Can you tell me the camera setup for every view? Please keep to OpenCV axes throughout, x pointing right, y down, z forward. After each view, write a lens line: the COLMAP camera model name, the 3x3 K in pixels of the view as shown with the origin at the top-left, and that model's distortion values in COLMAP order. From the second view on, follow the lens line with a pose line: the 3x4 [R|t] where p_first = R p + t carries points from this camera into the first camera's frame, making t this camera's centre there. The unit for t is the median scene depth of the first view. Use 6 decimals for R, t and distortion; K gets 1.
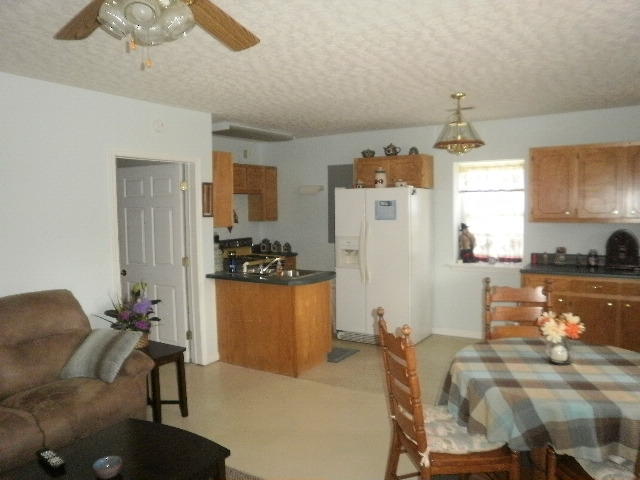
lens RADIAL K [[499.3, 0, 320.0], [0, 499.3, 240.0], [0, 0, 1]] dist [-0.125046, 0.133423]
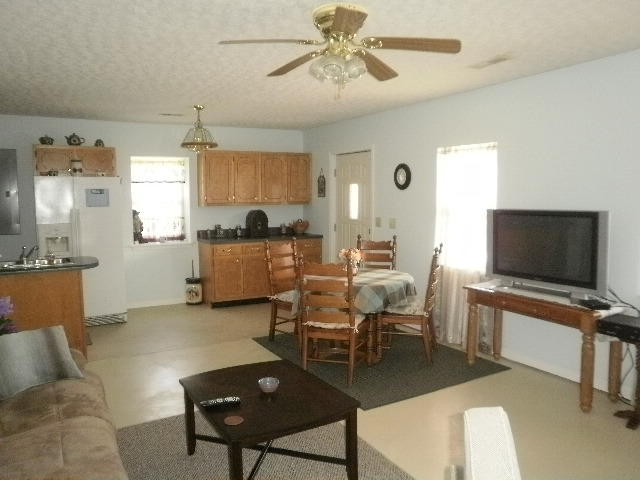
lens RADIAL K [[499.3, 0, 320.0], [0, 499.3, 240.0], [0, 0, 1]] dist [-0.125046, 0.133423]
pose [[0.463300, -0.068031, 0.883587, -0.583085], [0.058923, 0.997208, 0.045883, 0.010466], [-0.884241, 0.030806, 0.466015, 0.096238]]
